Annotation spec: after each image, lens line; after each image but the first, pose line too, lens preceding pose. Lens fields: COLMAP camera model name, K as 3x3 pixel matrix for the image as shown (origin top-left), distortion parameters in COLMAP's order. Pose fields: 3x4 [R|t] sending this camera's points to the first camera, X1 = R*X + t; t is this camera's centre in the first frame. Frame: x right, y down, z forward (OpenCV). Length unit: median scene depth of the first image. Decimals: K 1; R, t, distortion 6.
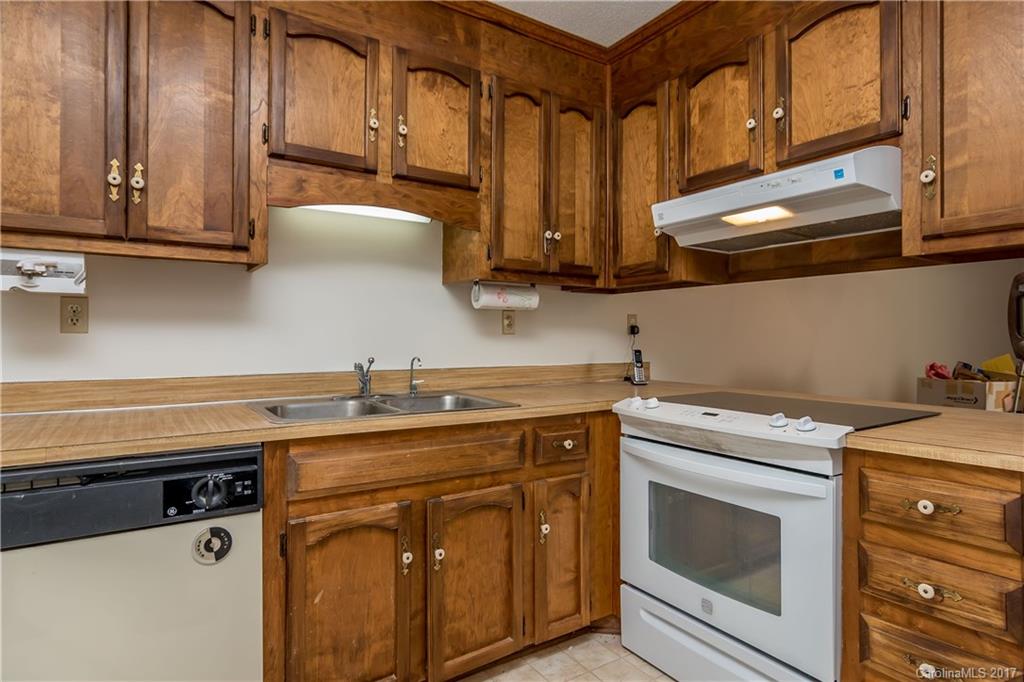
lens RADIAL K [[555.1, 0, 509.5], [0, 555.1, 333.8], [0, 0, 1]] dist [-0.005873, 0.001026]
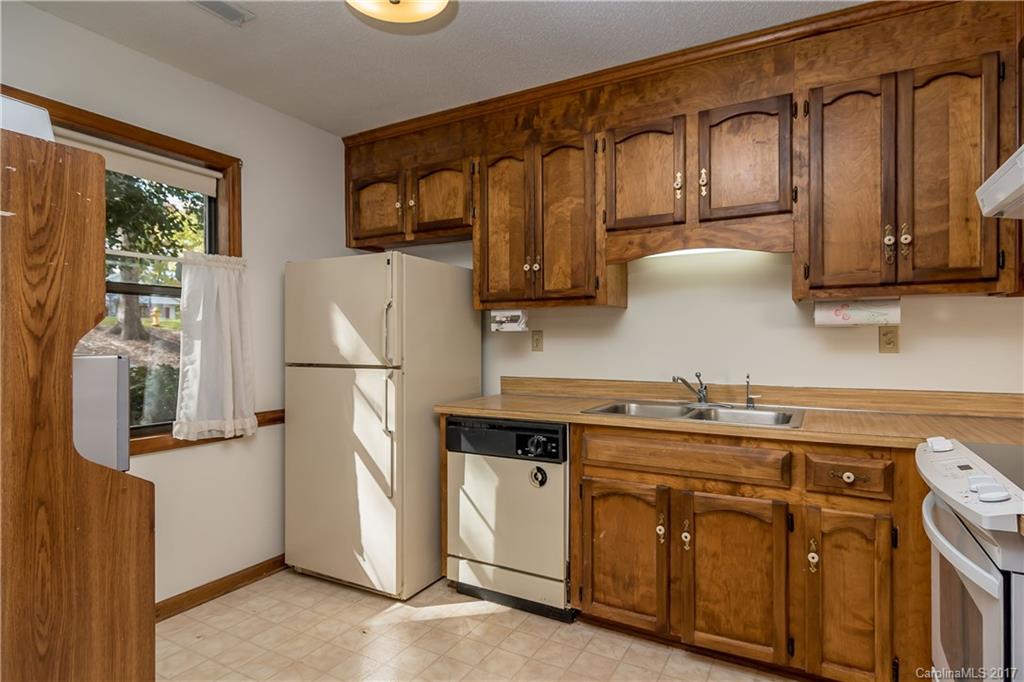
lens RADIAL K [[555.1, 0, 511.0], [0, 555.1, 341.9], [0, 0, 1]] dist [-0.005873, 0.001026]
pose [[0.462703, -0.002495, -0.886510, 0.721951], [0.008173, 0.999966, 0.001451, -0.032322], [0.886476, -0.007917, 0.462707, 0.093597]]
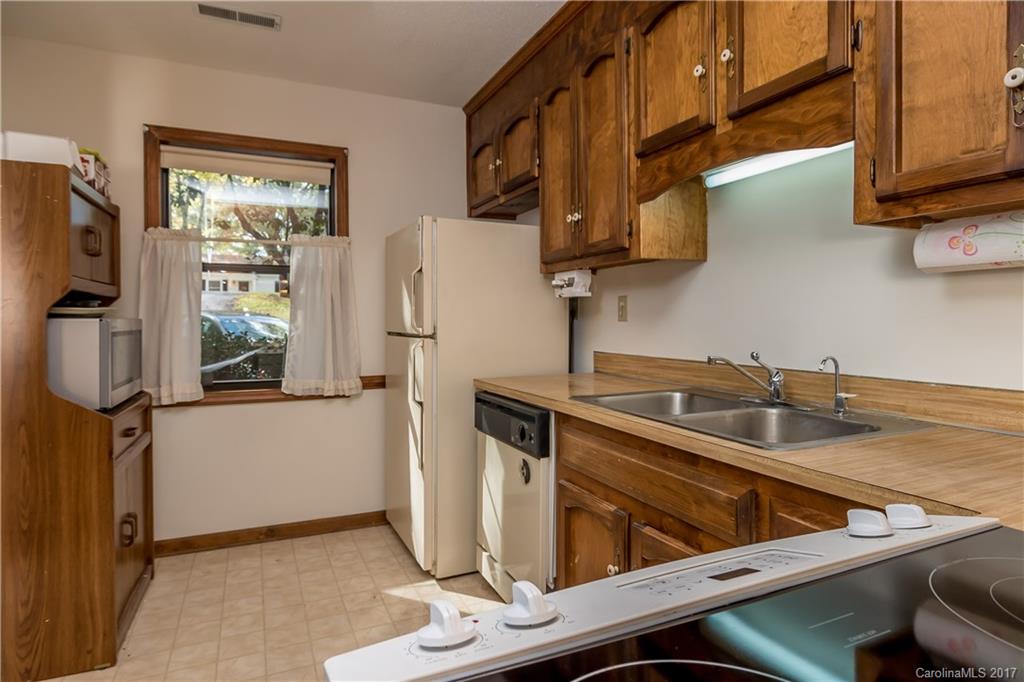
lens RADIAL K [[571.1, 0, 514.2], [0, 571.1, 327.7], [0, 0, 1]] dist [-0.008699, -0.000978]
pose [[-0.151035, 0.013482, -0.988436, 0.685864], [0.008899, 0.999885, 0.012278, -0.005240], [0.988488, -0.006941, -0.151138, 0.896547]]
